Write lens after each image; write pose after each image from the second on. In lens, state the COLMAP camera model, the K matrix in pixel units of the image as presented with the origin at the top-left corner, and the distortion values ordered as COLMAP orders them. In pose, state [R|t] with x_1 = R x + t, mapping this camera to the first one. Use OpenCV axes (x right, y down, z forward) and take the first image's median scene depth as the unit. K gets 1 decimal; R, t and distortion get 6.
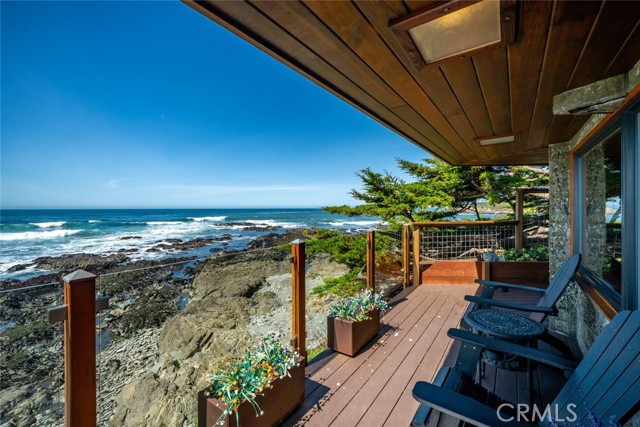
lens RADIAL K [[267.2, 0, 323.5], [0, 267.2, 210.0], [0, 0, 1]] dist [0.001515, 0.001048]
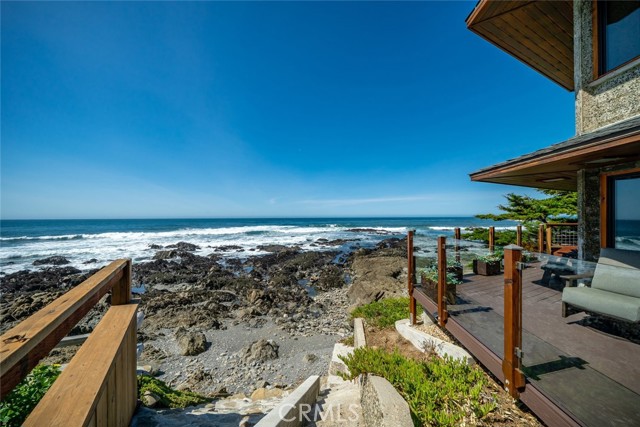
lens RADIAL K [[234.1, 0, 307.7], [0, 234.1, 217.9], [0, 0, 1]] dist [-0.007759, -0.000313]
pose [[0.881639, -0.001887, -0.471921, -0.117835], [0.000012, 0.999992, -0.003975, 0.005526], [0.471925, 0.003499, 0.881632, -0.390889]]
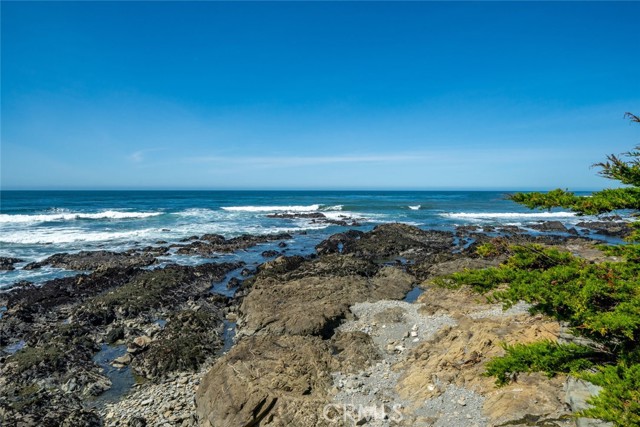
lens RADIAL K [[414.5, 0, 317.1], [0, 414.5, 213.1], [0, 0, 1]] dist [0.007364, -0.001460]
pose [[0.966103, 0.019010, -0.257456, -0.071589], [-0.006527, 0.998765, 0.049253, -0.006109], [0.258074, -0.045903, 0.965034, 0.106842]]
